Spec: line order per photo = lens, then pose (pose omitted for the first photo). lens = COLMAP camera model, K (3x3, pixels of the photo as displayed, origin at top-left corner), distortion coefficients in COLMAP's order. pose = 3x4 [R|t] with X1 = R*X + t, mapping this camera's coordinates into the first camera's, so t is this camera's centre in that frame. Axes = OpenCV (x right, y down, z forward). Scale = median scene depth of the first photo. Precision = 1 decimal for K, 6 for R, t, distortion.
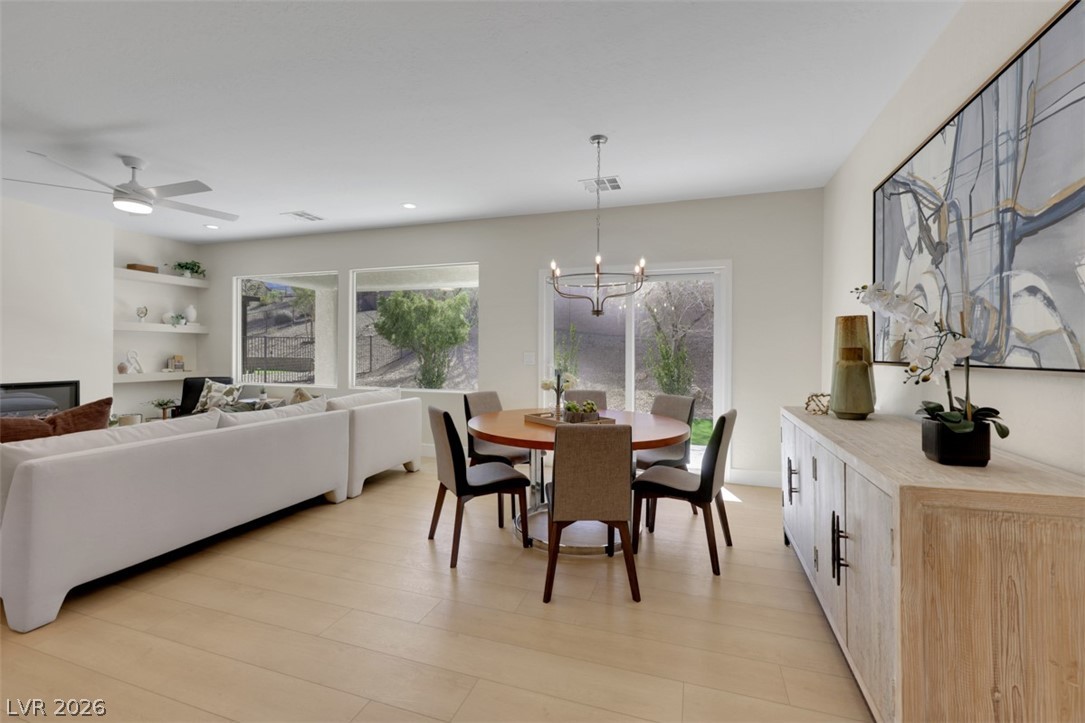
lens RADIAL K [[443.9, 0, 546.1], [0, 443.9, 351.9], [0, 0, 1]] dist [0.000517, 0.000052]
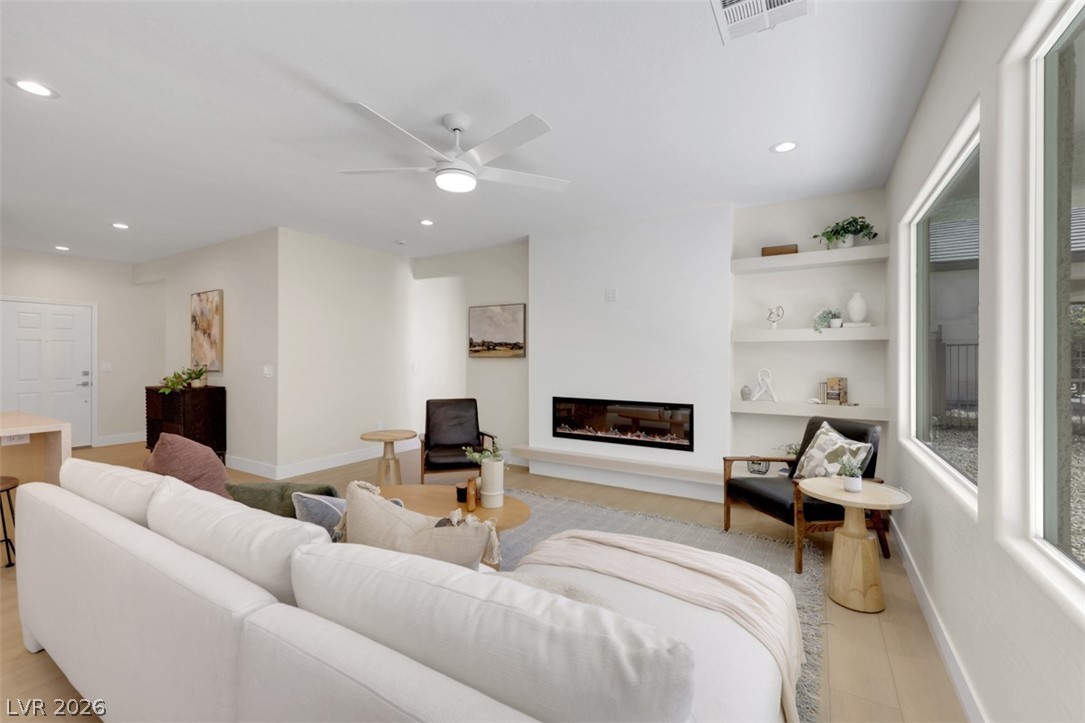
lens RADIAL K [[443.9, 0, 537.8], [0, 443.9, 360.8], [0, 0, 1]] dist [0.000517, 0.000052]
pose [[-0.235962, 0.003316, -0.971757, -0.137231], [-0.008005, 0.999954, 0.005356, -0.016664], [0.971729, 0.009043, -0.235924, 0.770813]]
